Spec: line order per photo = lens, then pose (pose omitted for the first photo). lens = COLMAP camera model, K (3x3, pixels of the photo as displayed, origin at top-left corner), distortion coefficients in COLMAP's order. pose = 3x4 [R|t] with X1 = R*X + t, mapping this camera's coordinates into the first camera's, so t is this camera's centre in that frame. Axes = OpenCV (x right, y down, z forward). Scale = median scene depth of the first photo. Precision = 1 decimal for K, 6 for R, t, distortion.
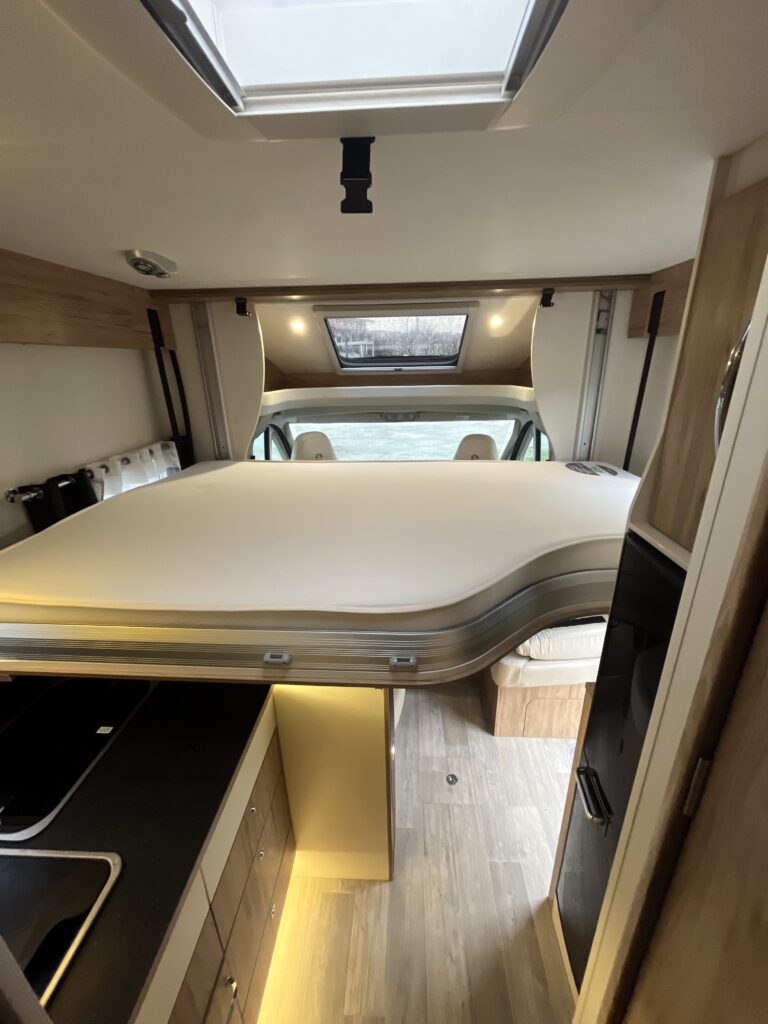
lens RADIAL K [[408.5, 0, 387.9], [0, 408.5, 513.9], [0, 0, 1]] dist [0.001519, 0.000052]
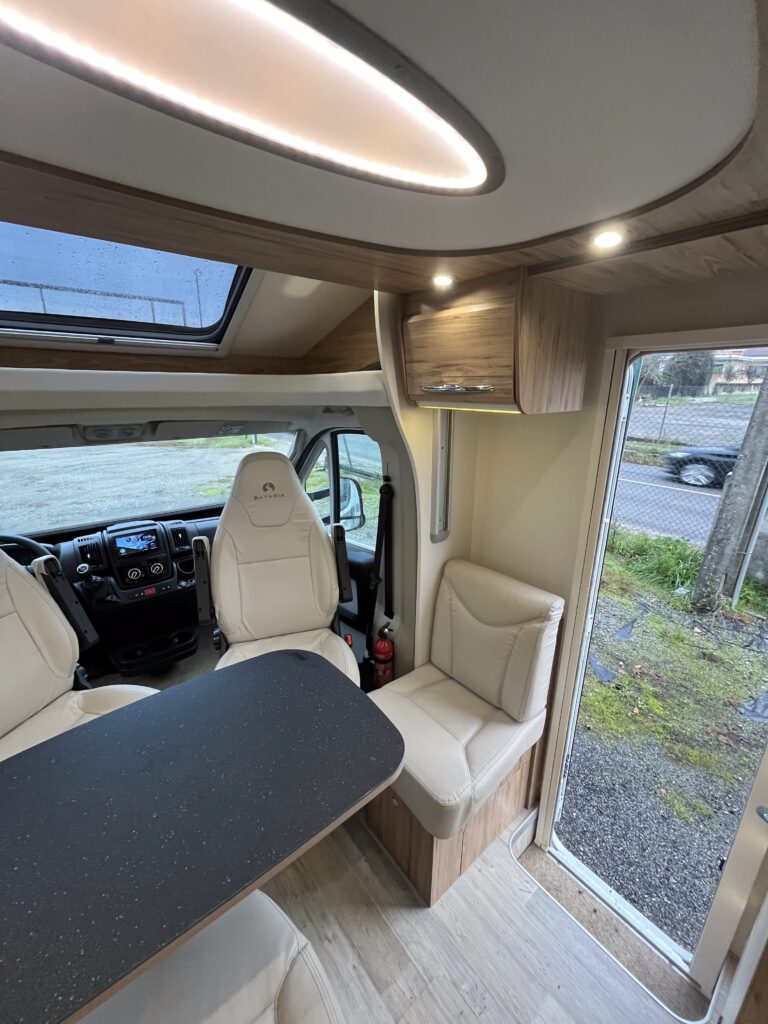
lens RADIAL K [[408.5, 0, 387.9], [0, 408.5, 513.9], [0, 0, 1]] dist [0.001519, 0.000052]
pose [[0.741145, -0.170100, 0.649439, -0.085050], [0.214133, 0.976737, 0.011456, -0.065575], [-0.636280, 0.130576, 0.760328, 0.402635]]
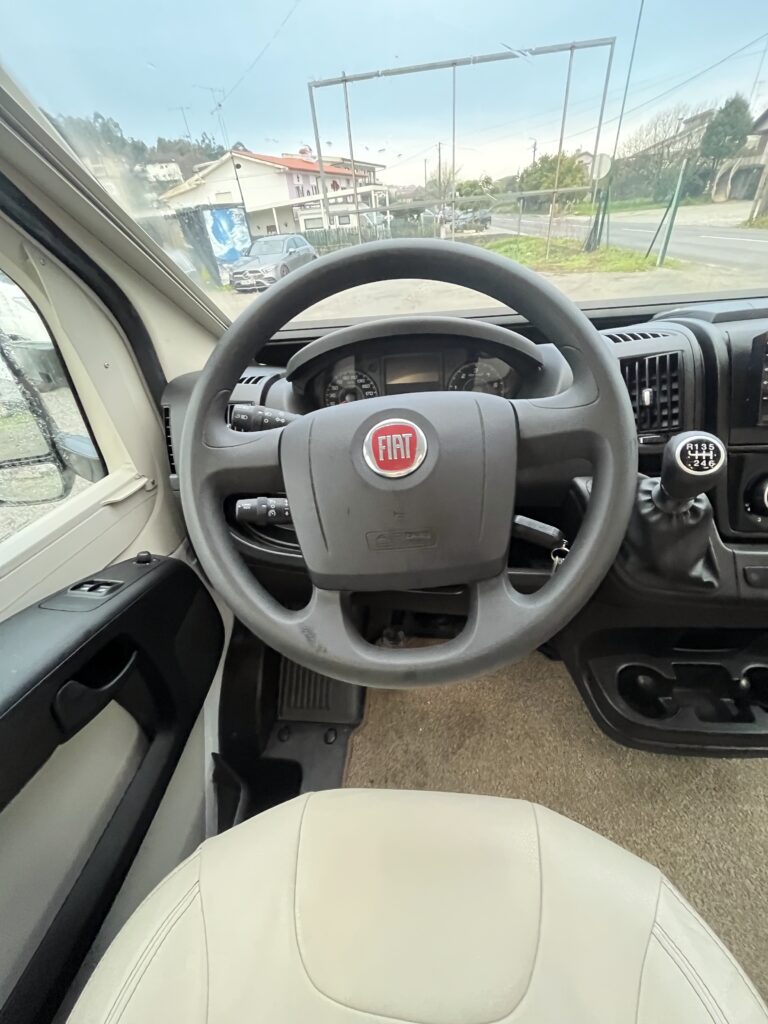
lens RADIAL K [[415.4, 0, 389.6], [0, 415.4, 516.0], [0, 0, 1]] dist [0.001476, 0.000201]
pose [[0.997891, -0.034665, -0.054873, -0.138961], [0.047281, 0.967437, 0.248658, -0.098696], [0.044466, -0.250728, 0.967036, 1.087624]]
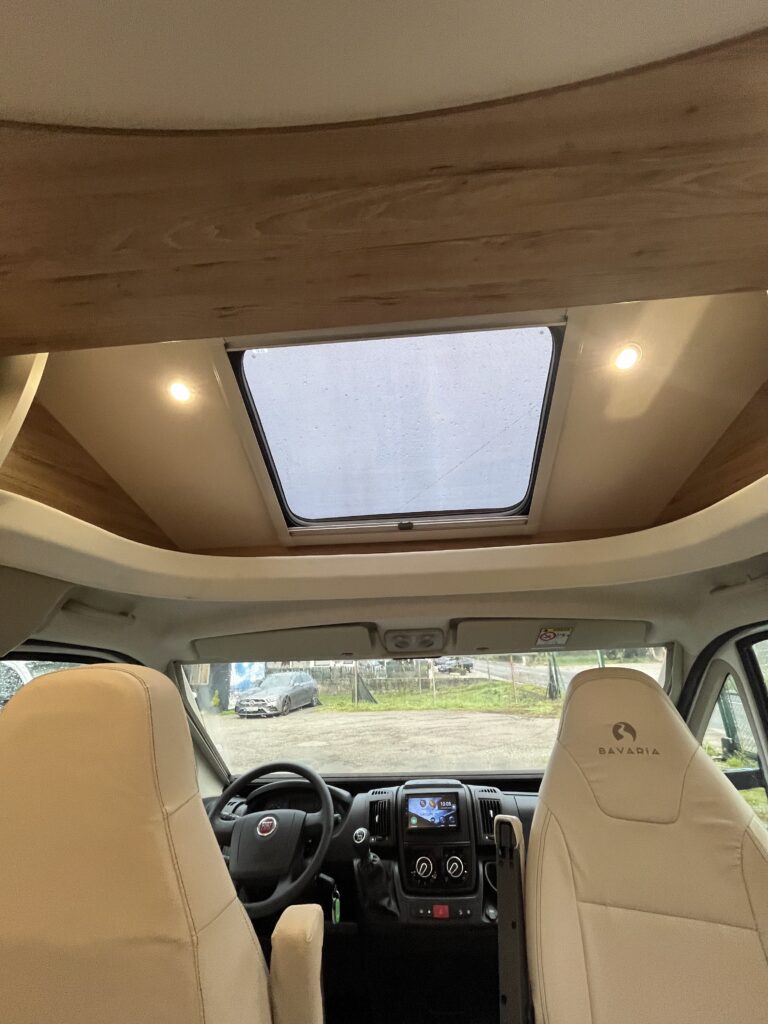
lens RADIAL K [[415.4, 0, 389.6], [0, 415.4, 516.0], [0, 0, 1]] dist [0.001476, 0.000201]
pose [[0.999612, -0.019425, -0.019978, 0.016975], [0.002041, 0.766090, -0.642730, -0.050993], [0.027790, 0.642440, 0.765832, 0.622548]]
